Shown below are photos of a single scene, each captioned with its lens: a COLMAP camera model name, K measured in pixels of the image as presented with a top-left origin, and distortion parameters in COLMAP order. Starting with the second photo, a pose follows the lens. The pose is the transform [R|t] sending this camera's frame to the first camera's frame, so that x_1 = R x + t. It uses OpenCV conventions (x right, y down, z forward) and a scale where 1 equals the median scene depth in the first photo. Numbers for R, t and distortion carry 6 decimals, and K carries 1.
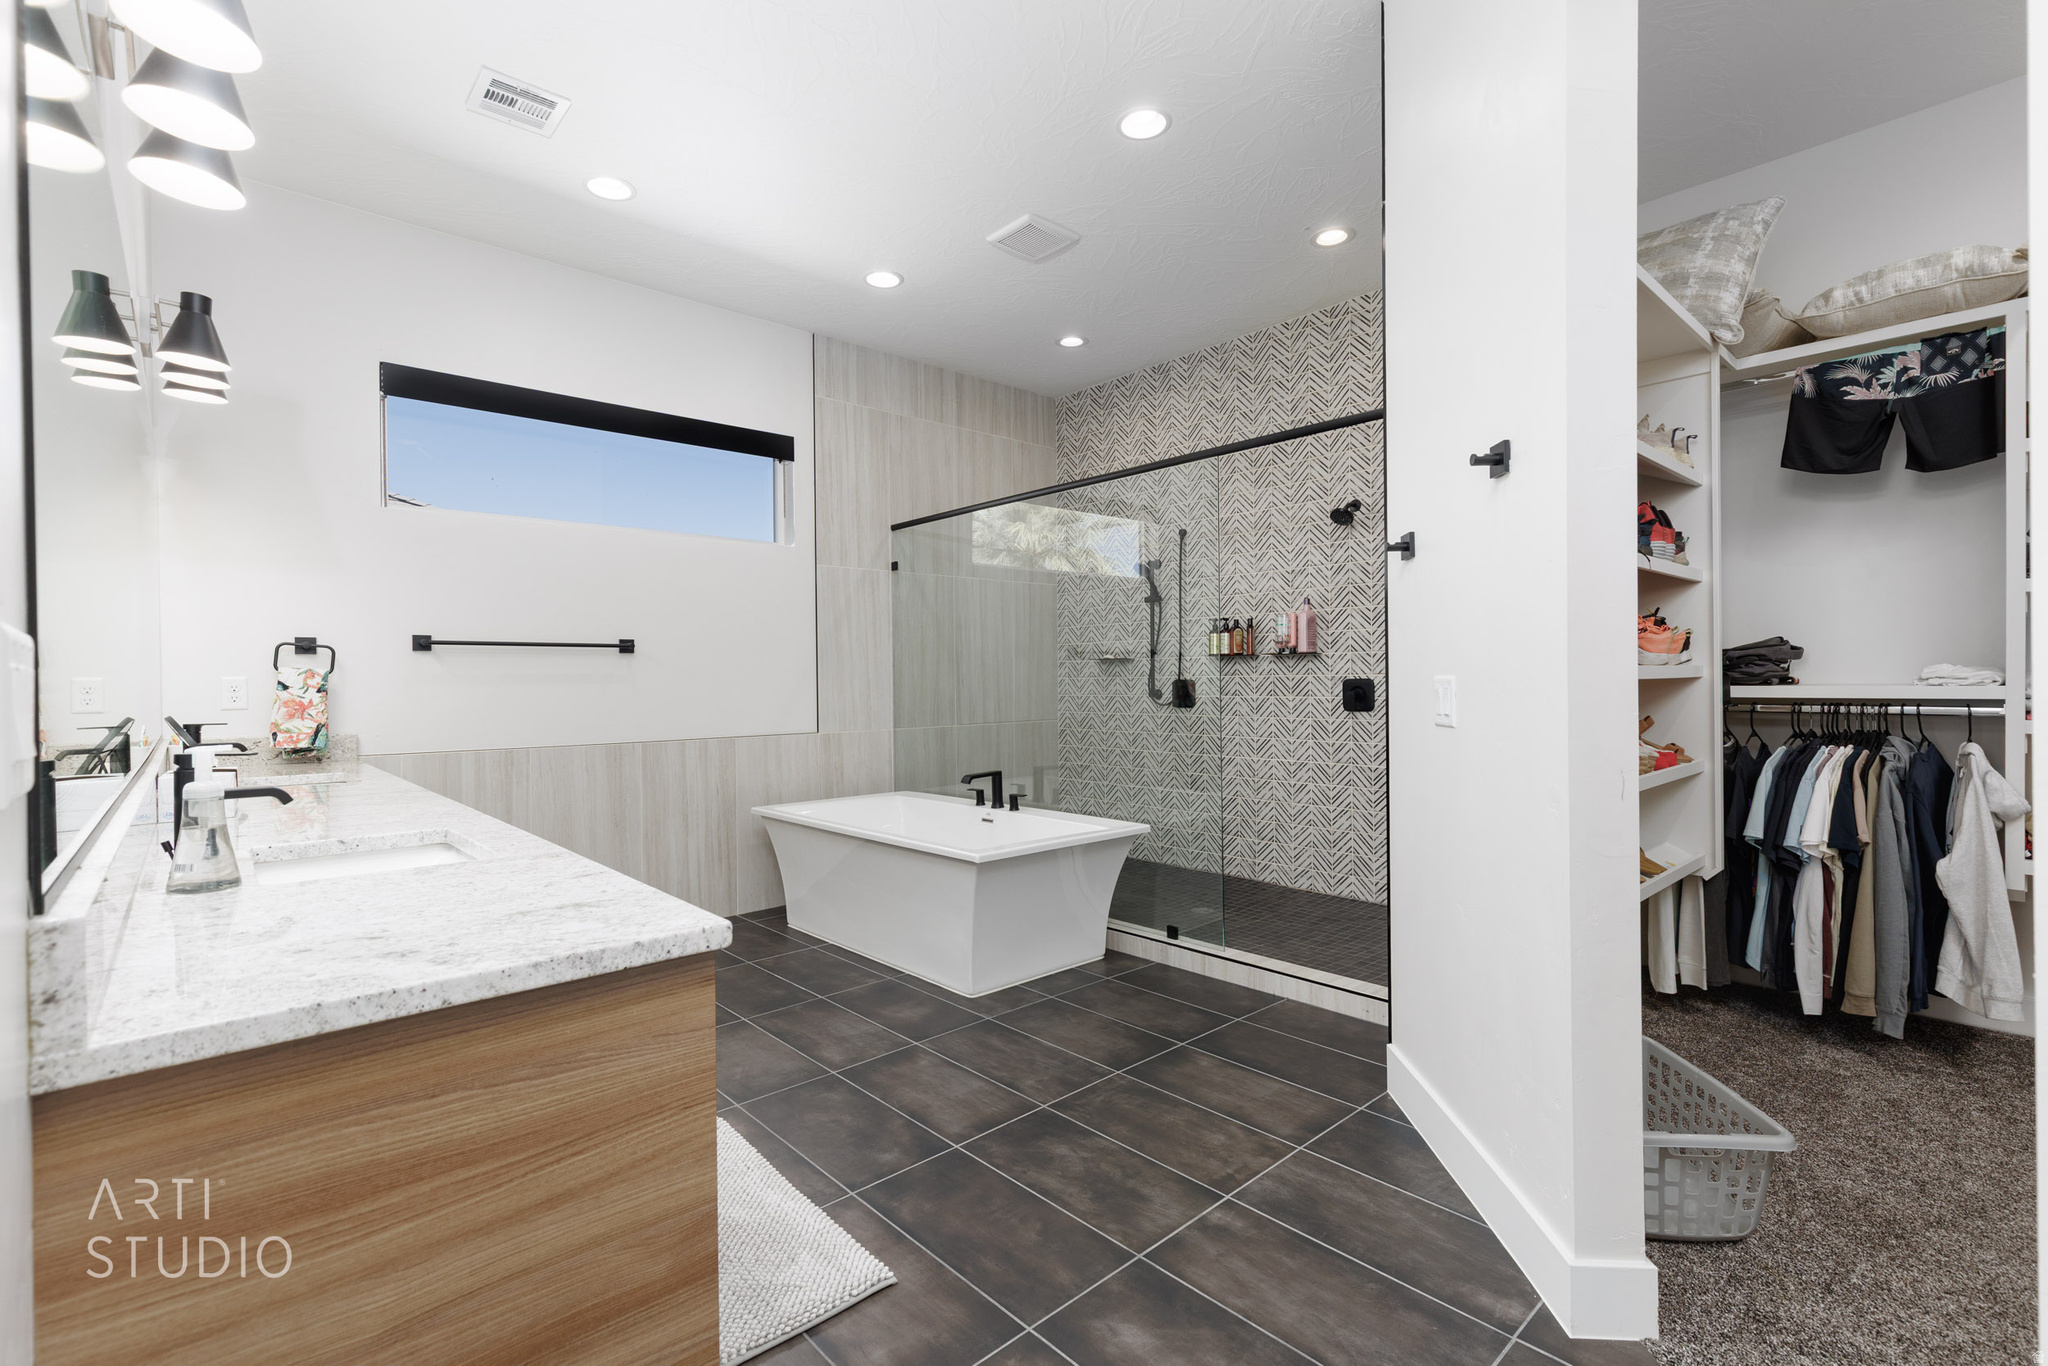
lens RADIAL K [[916.4, 0, 1032.1], [0, 916.4, 684.7], [0, 0, 1]] dist [0.010276, -0.002656]
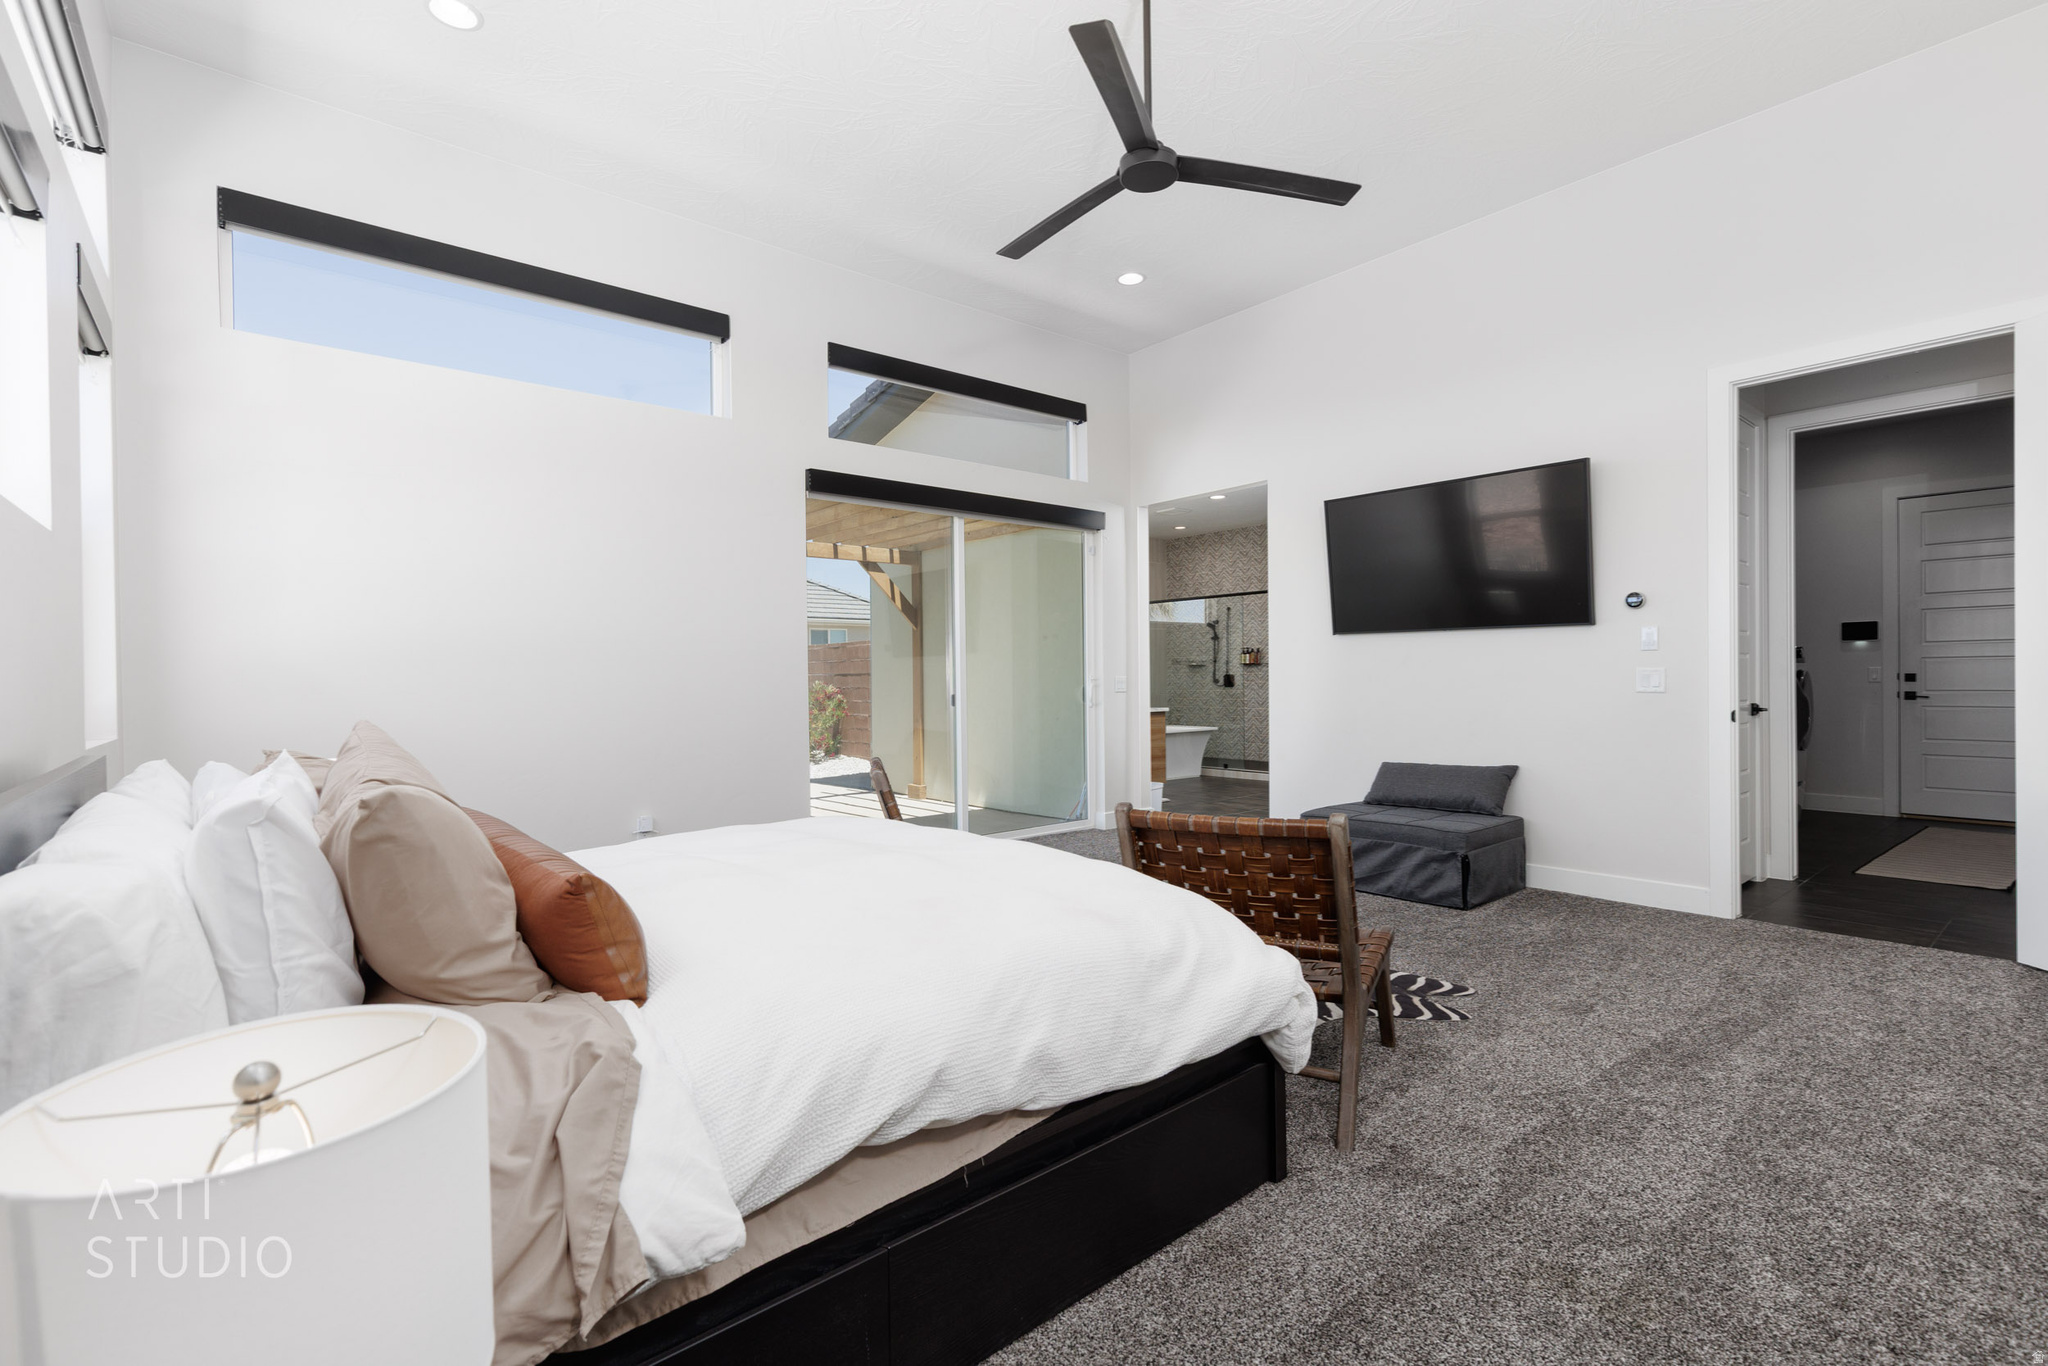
lens RADIAL K [[916.4, 0, 1029.8], [0, 916.4, 681.3], [0, 0, 1]] dist [0.010276, -0.002656]
pose [[0.998934, -0.000201, -0.046159, -0.225894], [0.000198, 1.000000, -0.000061, 0.011526], [0.046159, 0.000051, 0.998934, -1.309835]]
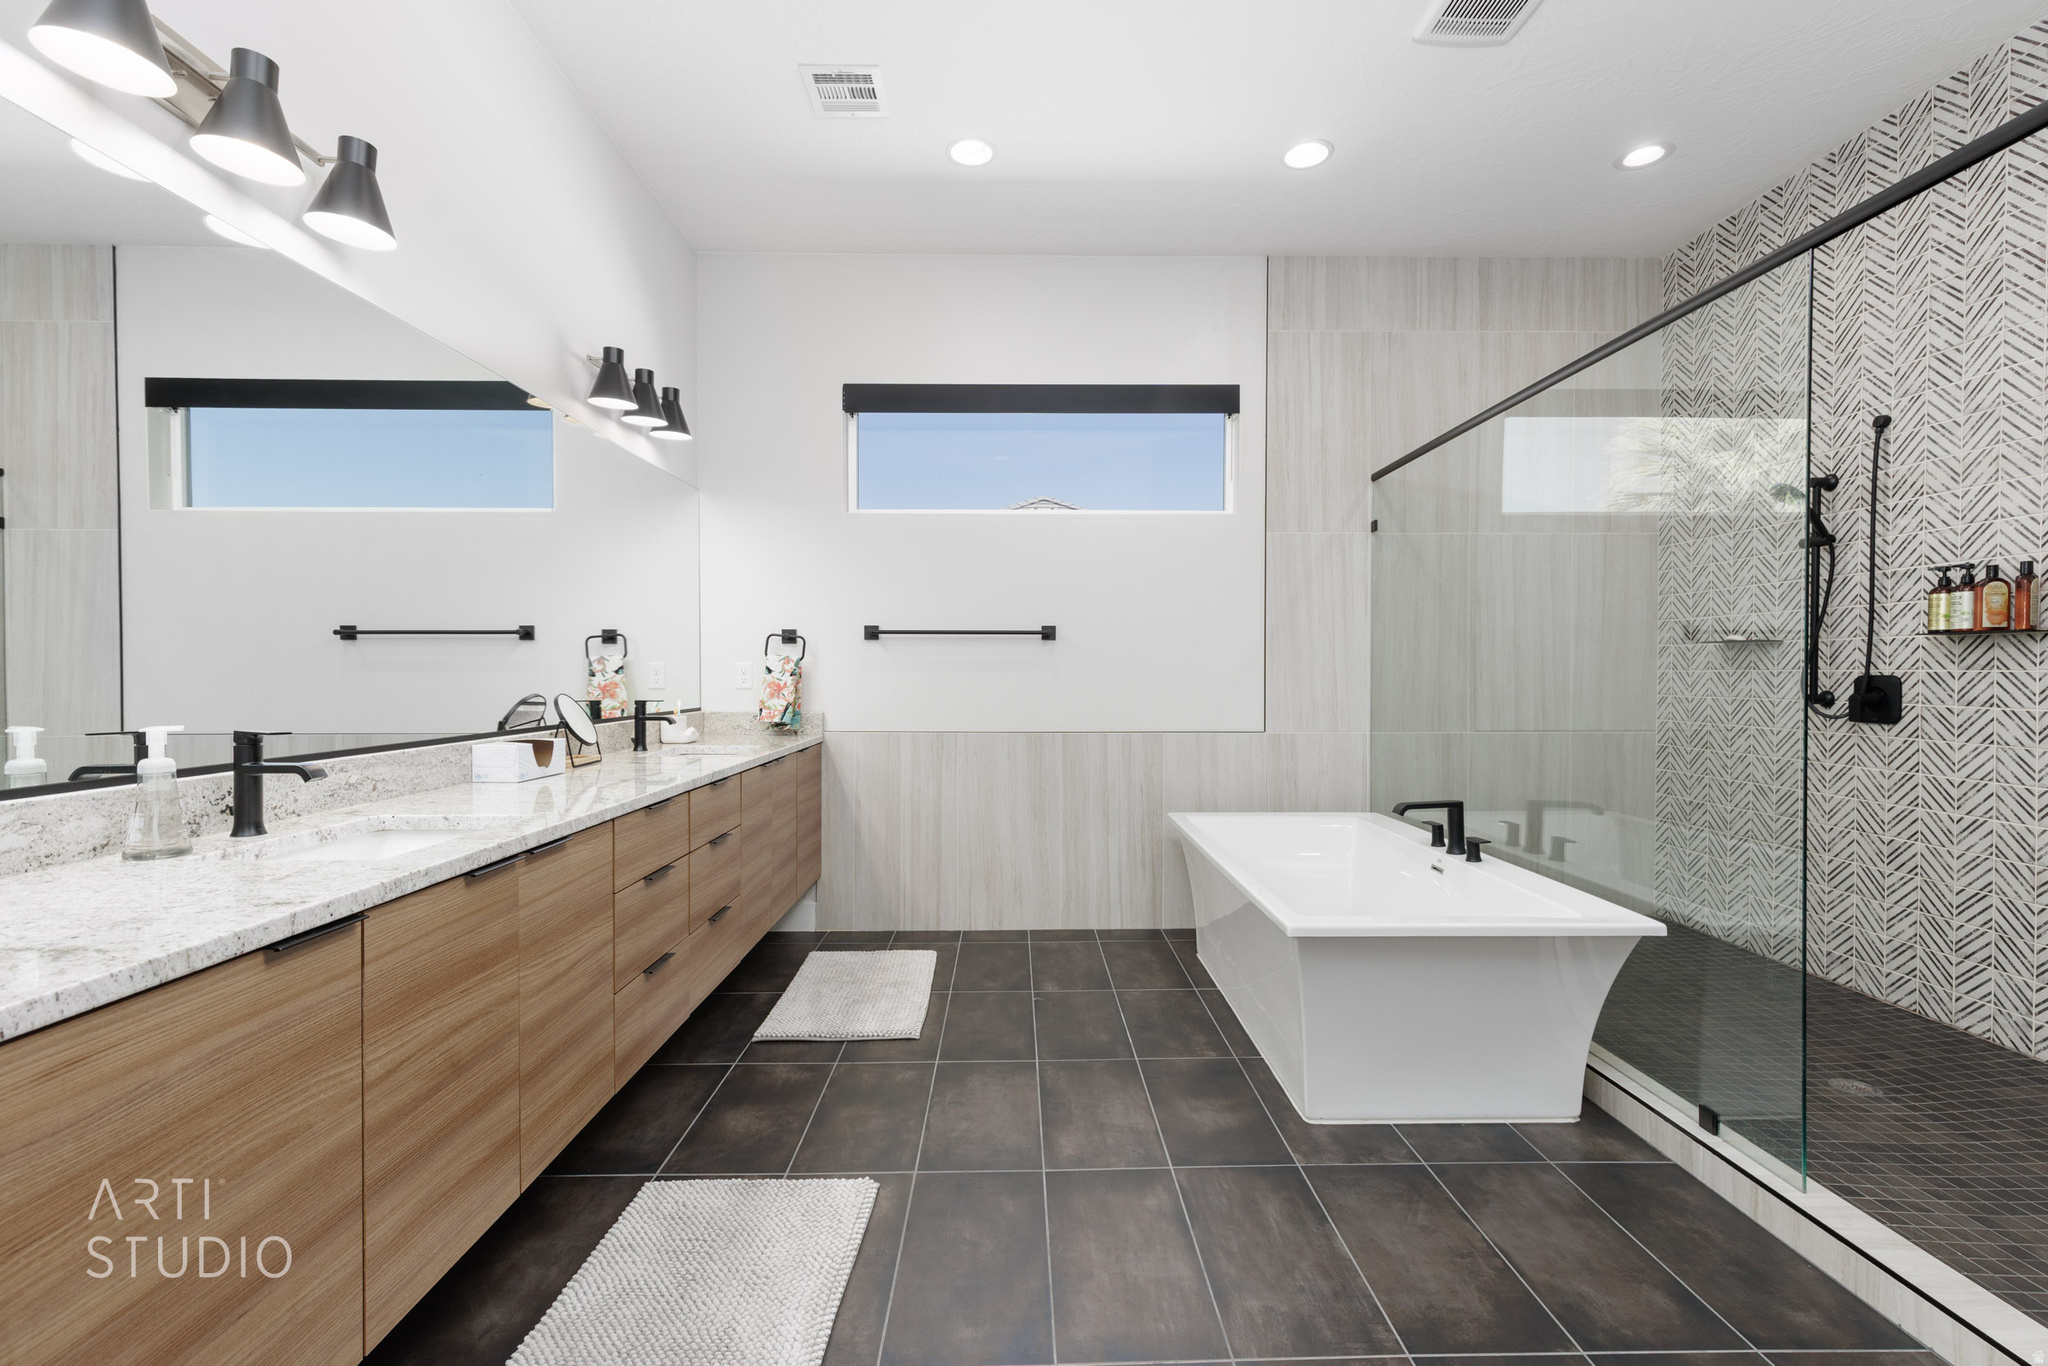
lens RADIAL K [[916.4, 0, 1028.8], [0, 916.4, 681.6], [0, 0, 1]] dist [0.010276, -0.002656]
pose [[0.753734, 0.019489, -0.656891, 0.152307], [-0.012231, 0.999803, 0.015628, -0.004314], [0.657066, -0.003745, 0.753824, 0.216060]]
